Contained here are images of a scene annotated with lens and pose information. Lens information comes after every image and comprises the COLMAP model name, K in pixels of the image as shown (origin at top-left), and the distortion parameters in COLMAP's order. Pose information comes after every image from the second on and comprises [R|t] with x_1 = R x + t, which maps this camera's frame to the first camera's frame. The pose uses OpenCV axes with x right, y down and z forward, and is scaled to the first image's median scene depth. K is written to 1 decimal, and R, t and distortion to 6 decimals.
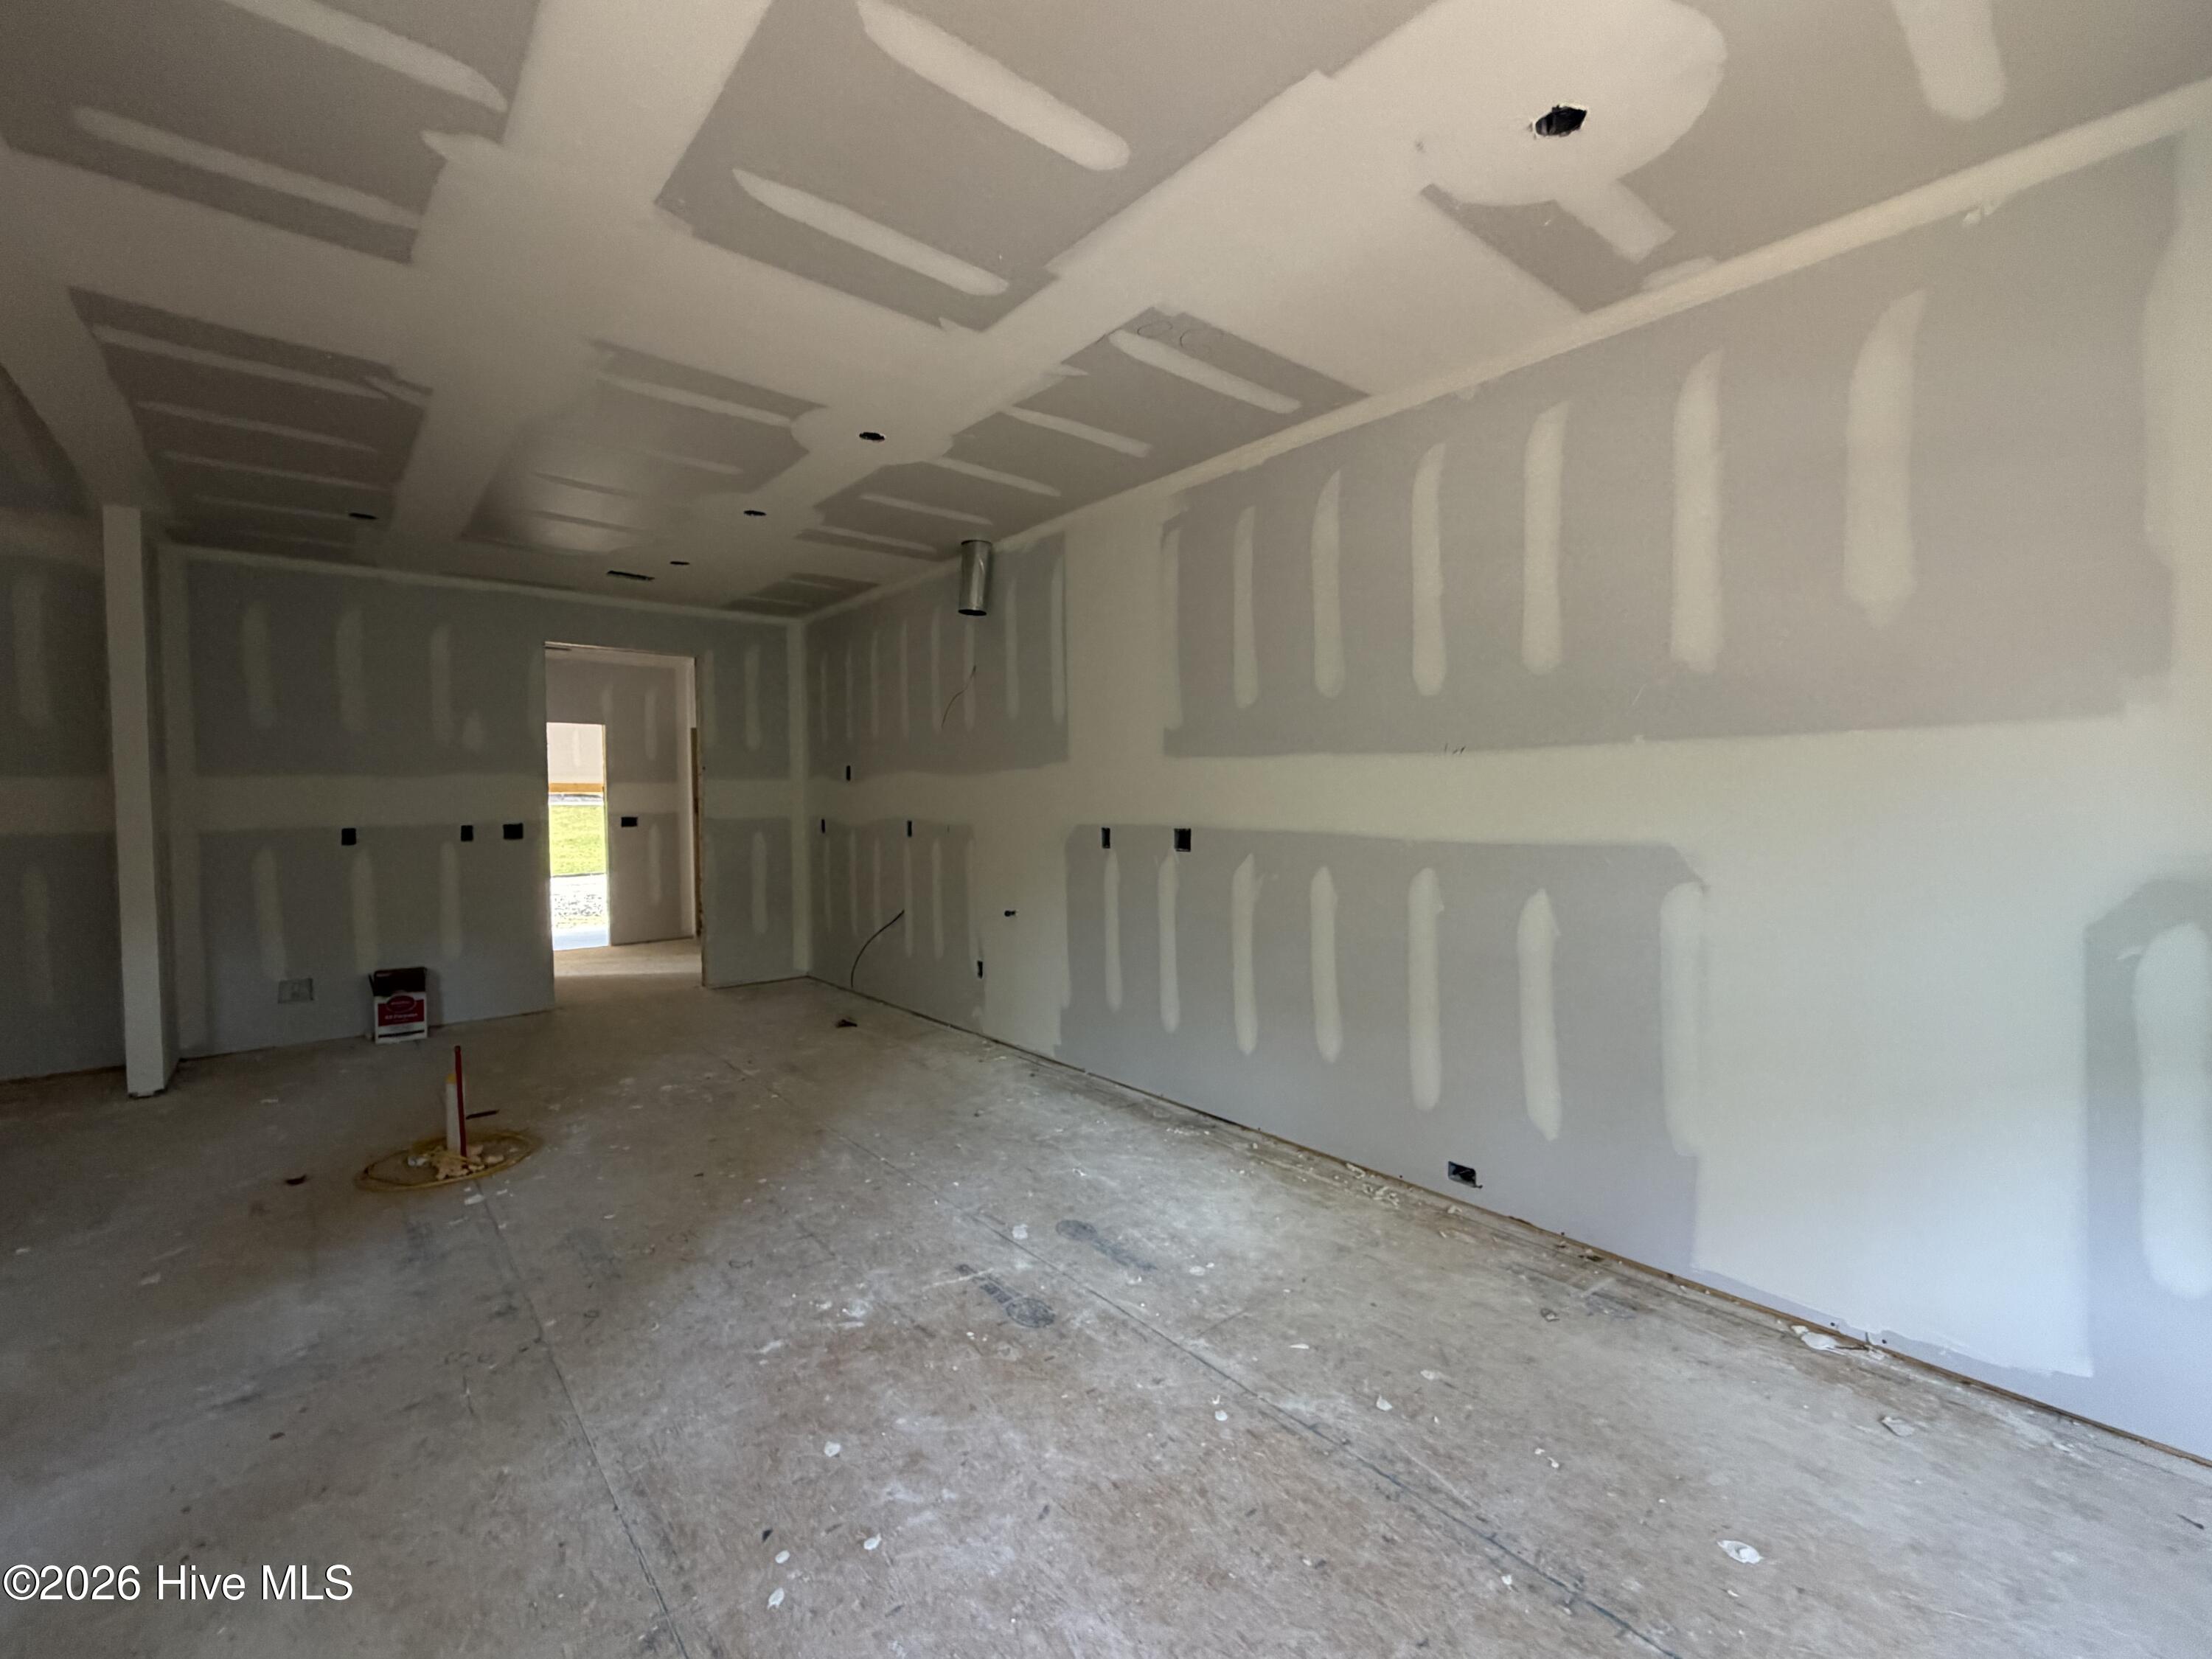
lens RADIAL K [[937.4, 0, 1106.0], [0, 937.4, 829.5], [0, 0, 1]] dist [-0.001564, -0.000326]
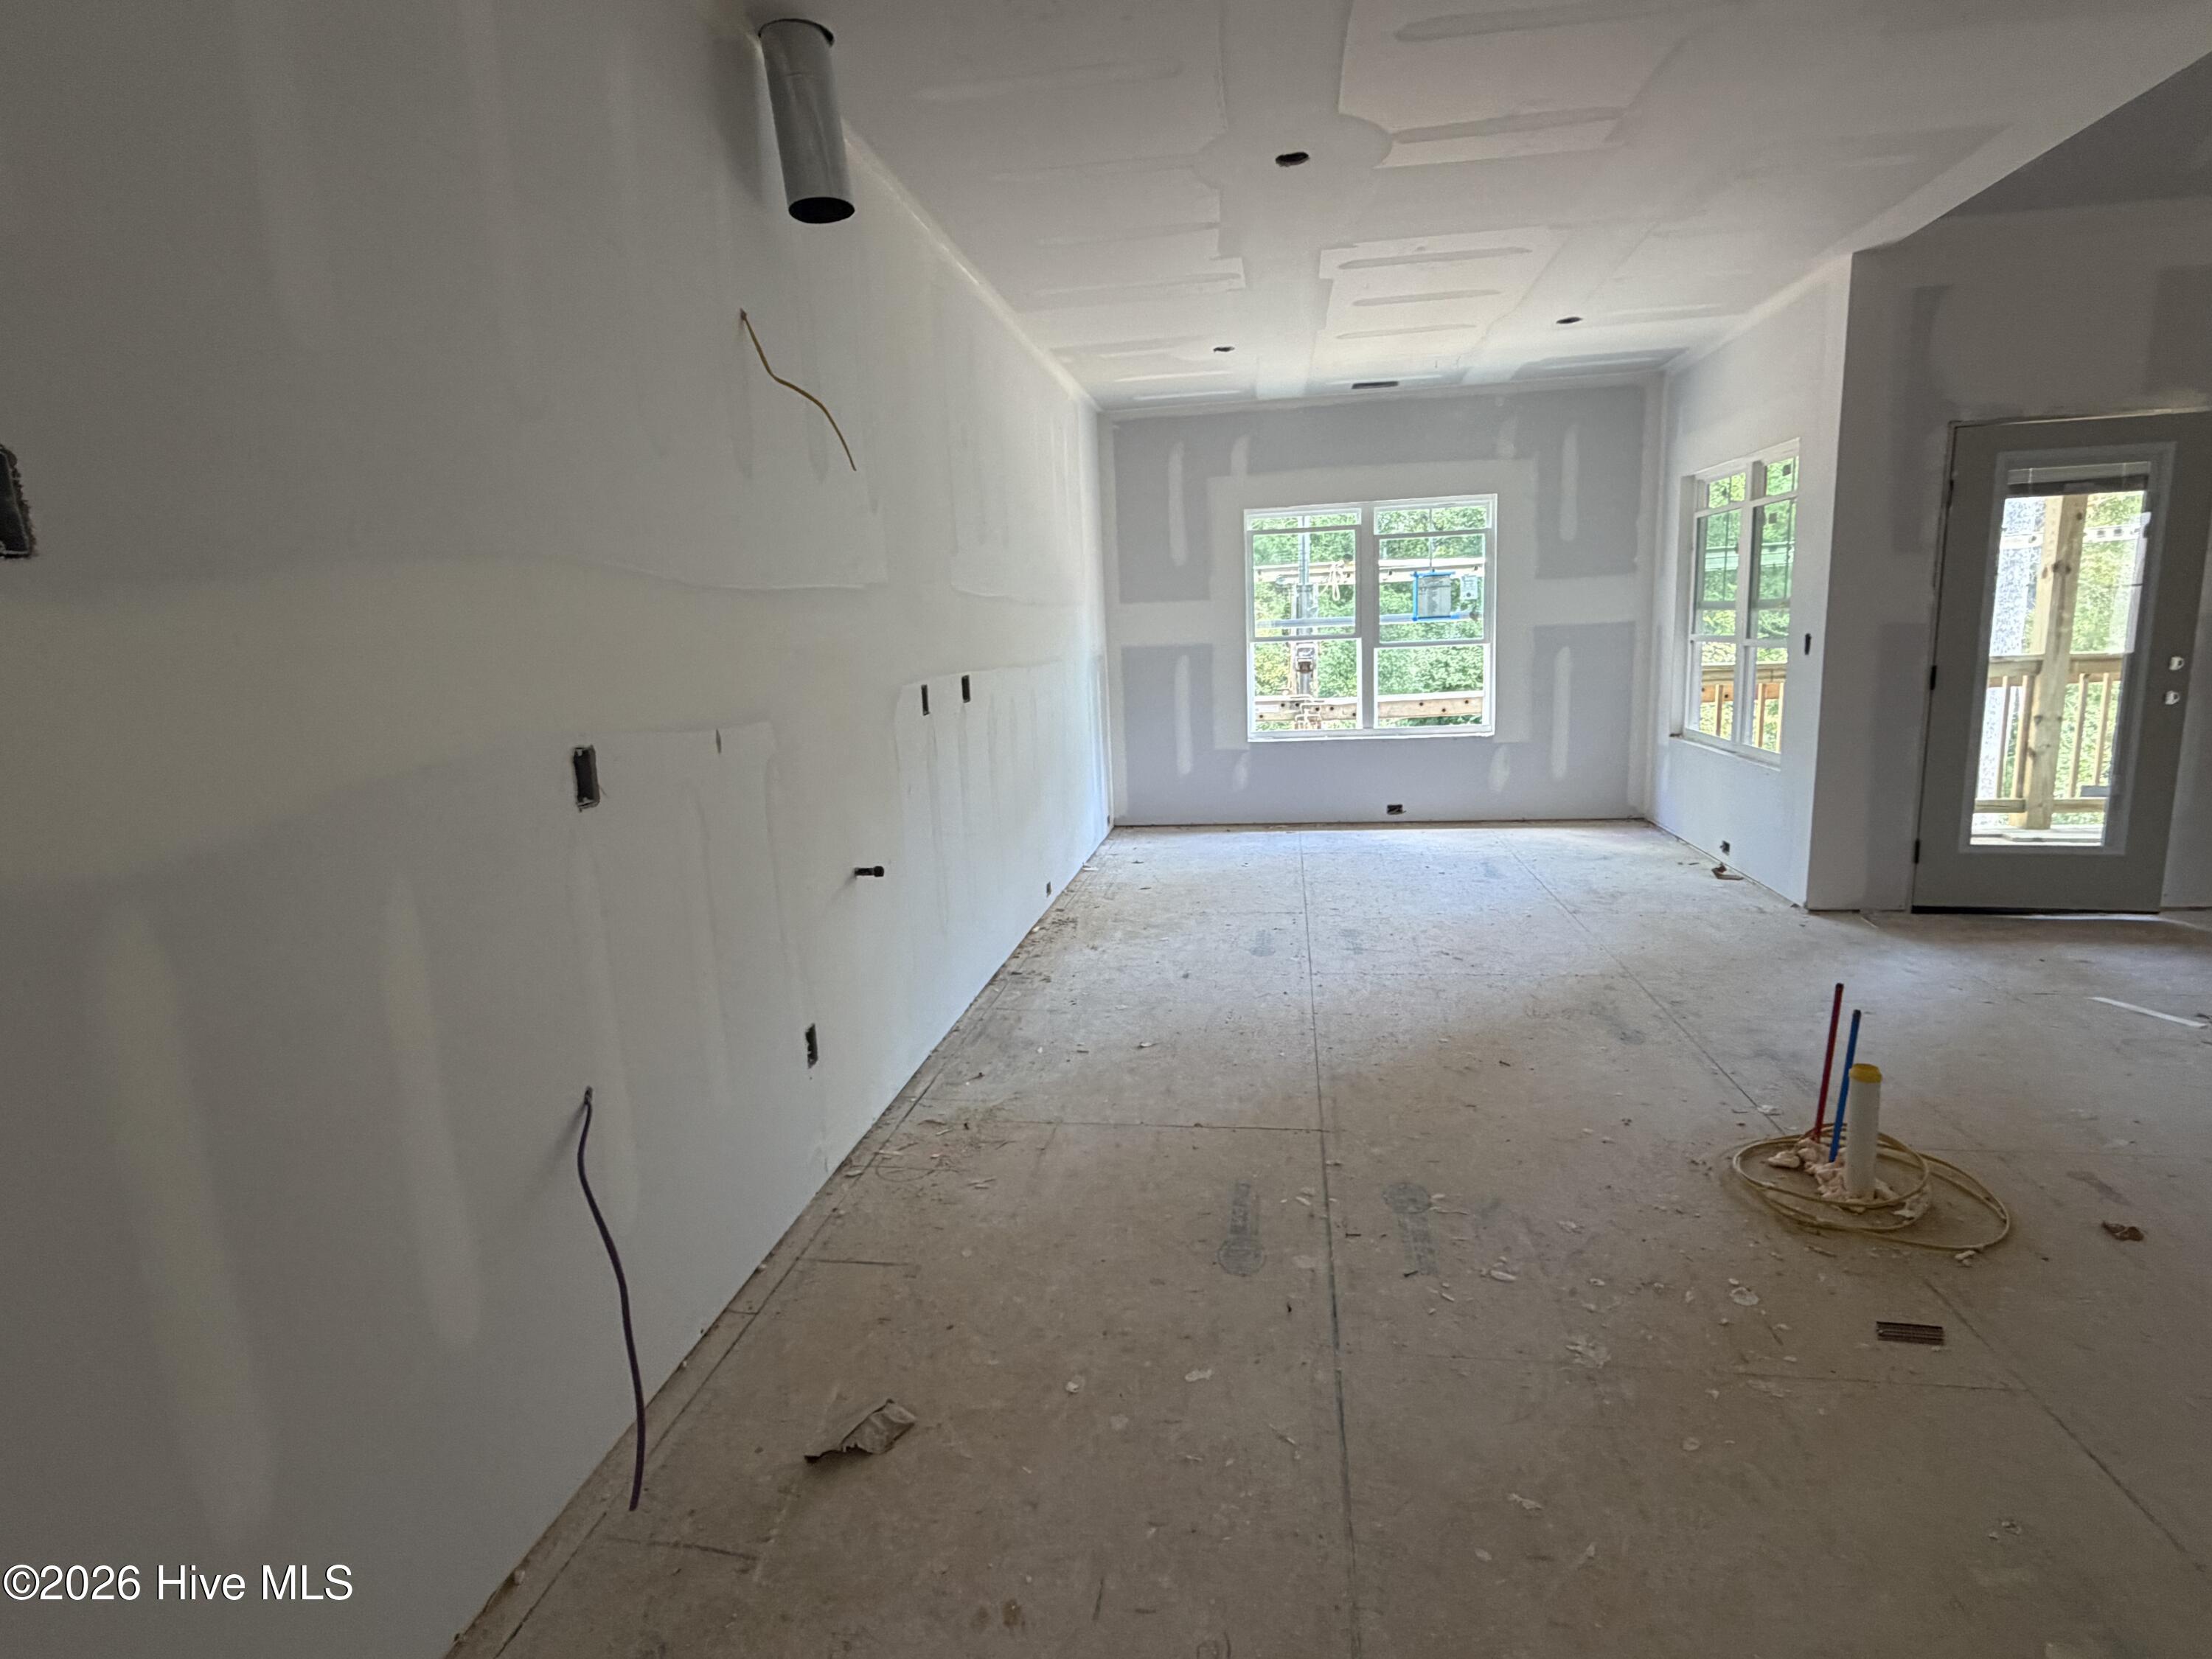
lens RADIAL K [[1150.9, 0, 1106.0], [0, 1150.9, 829.5], [0, 0, 1]] dist [0.003373, 0.001462]
pose [[-0.653214, -0.097233, 0.750904, -1.288904], [0.073840, 0.978813, 0.190978, -0.089187], [-0.753564, 0.180196, -0.632195, 2.535471]]
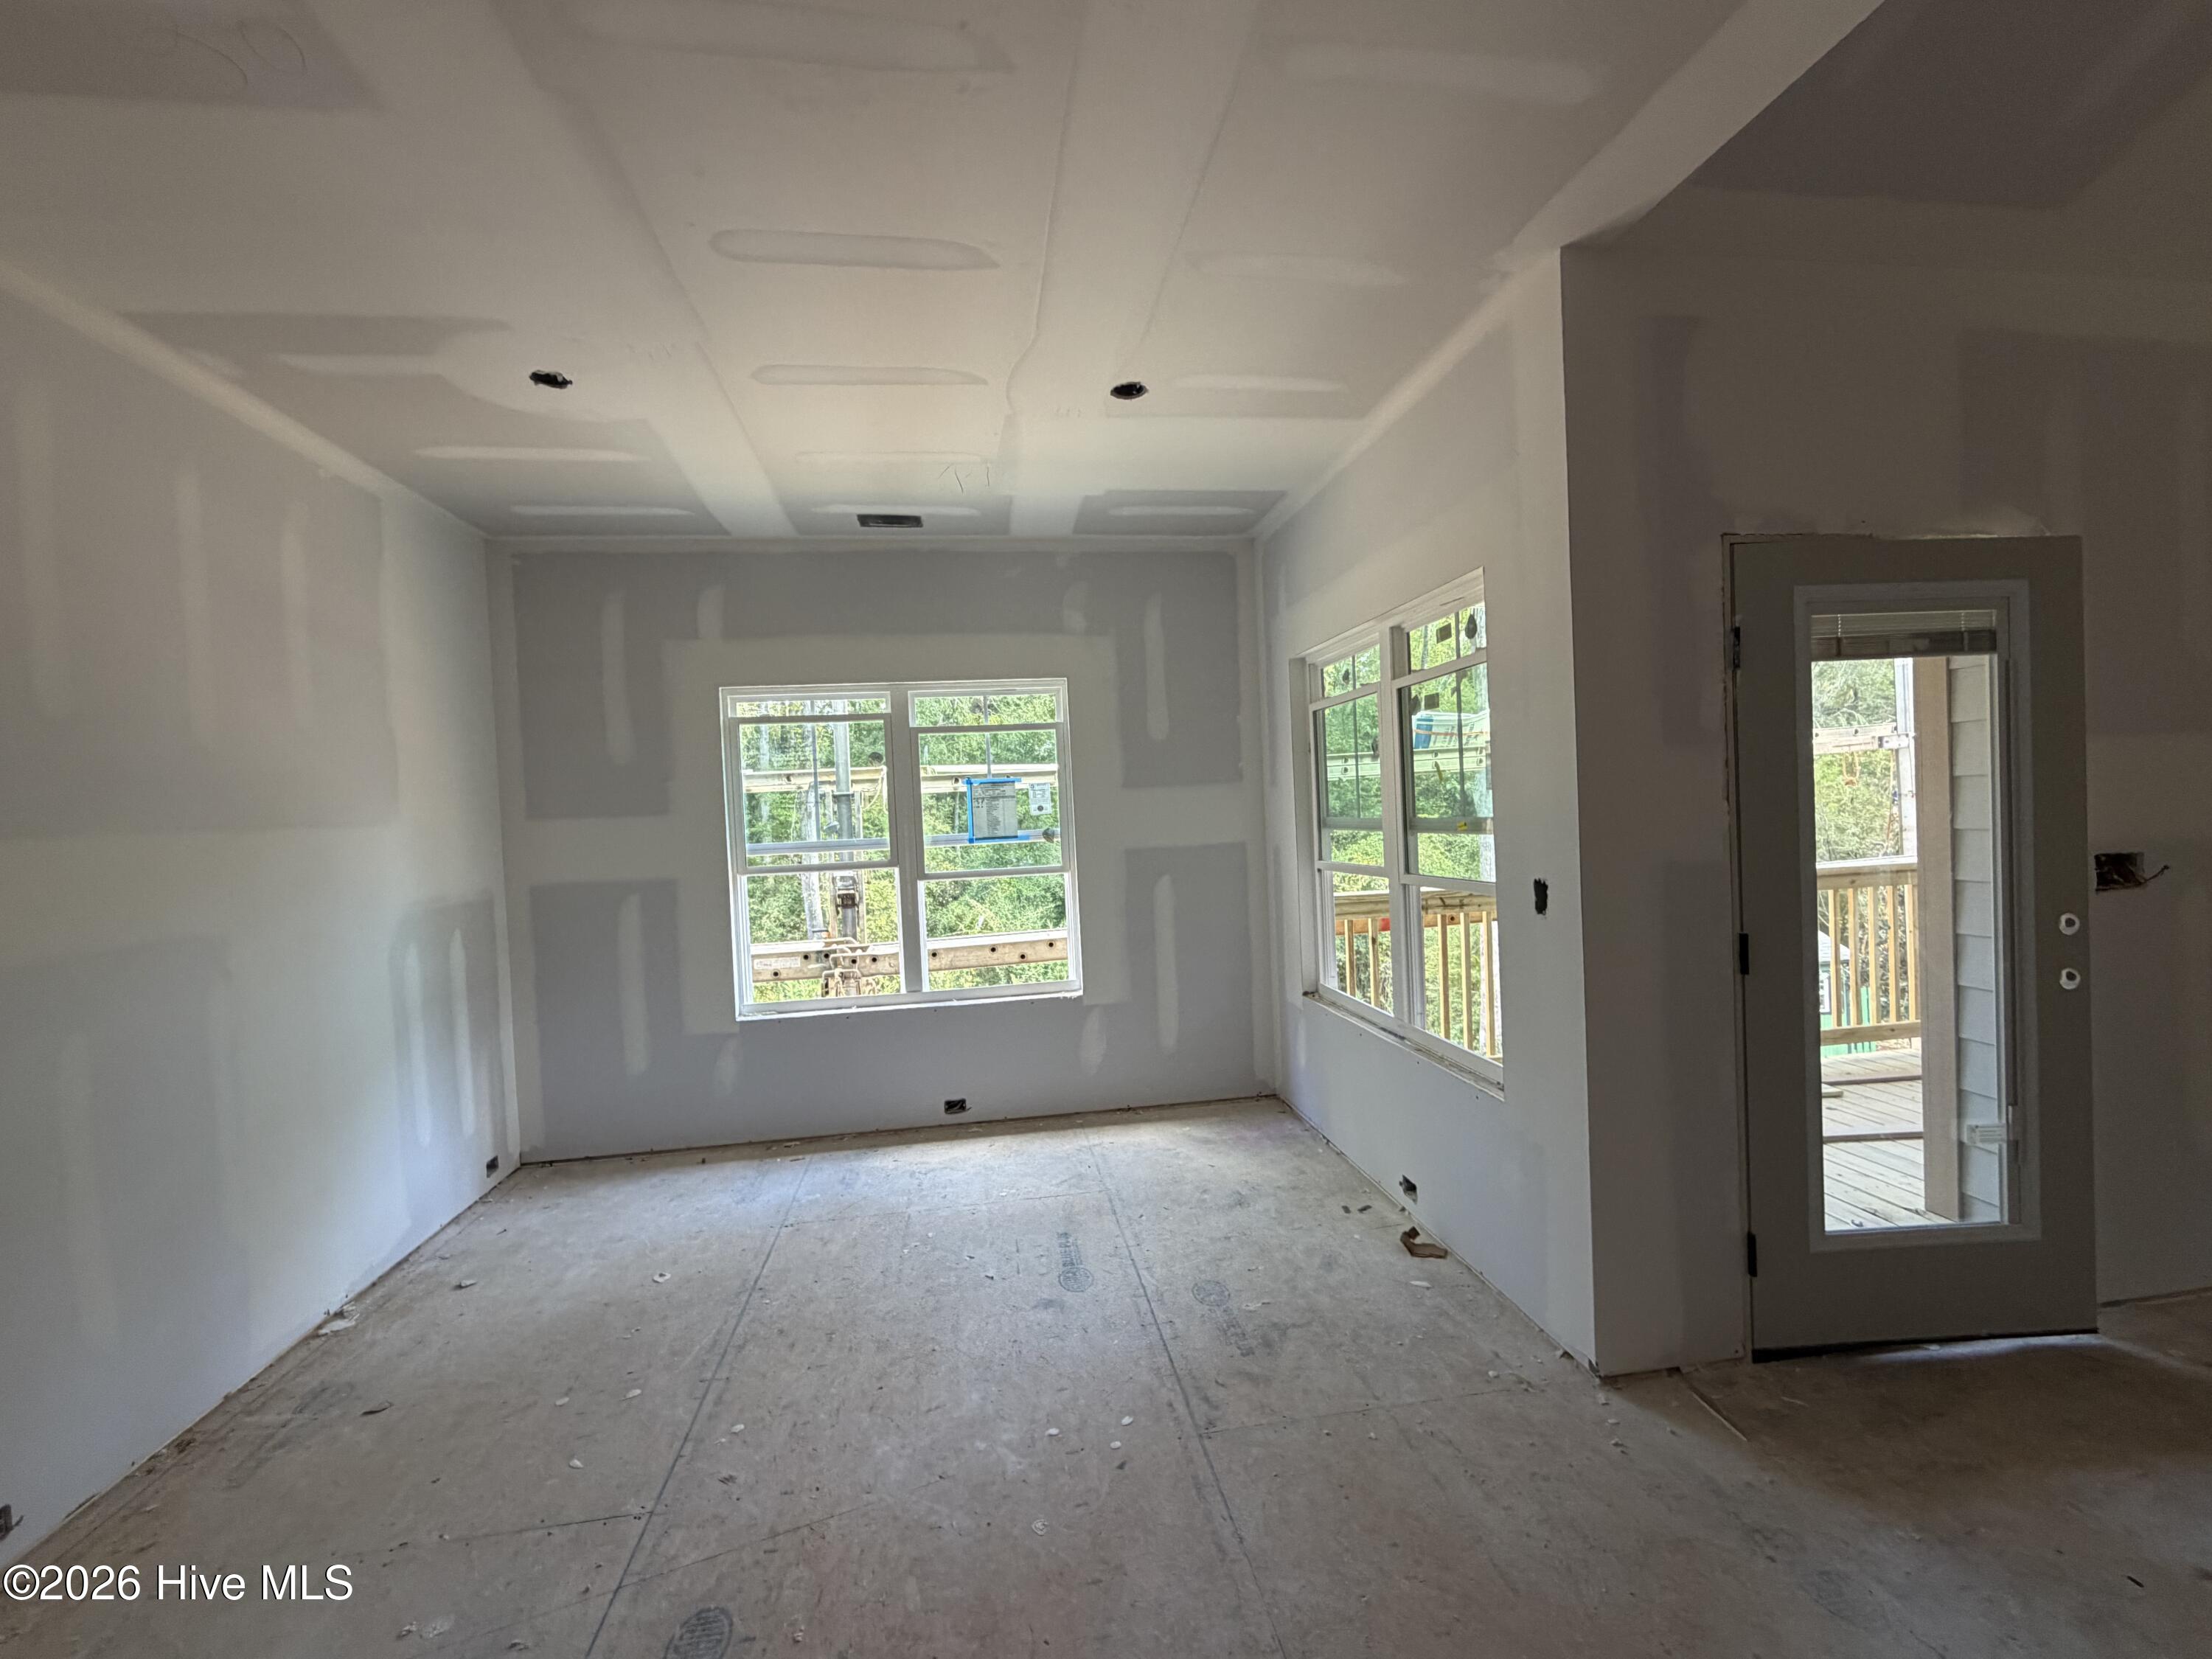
lens RADIAL K [[937.4, 0, 1106.0], [0, 937.4, 829.5], [0, 0, 1]] dist [-0.001564, -0.000326]
pose [[-0.848347, 0.038416, 0.528045, -0.732963], [0.071156, 0.996588, 0.041815, -0.073268], [-0.524637, 0.073048, -0.848186, 1.432339]]
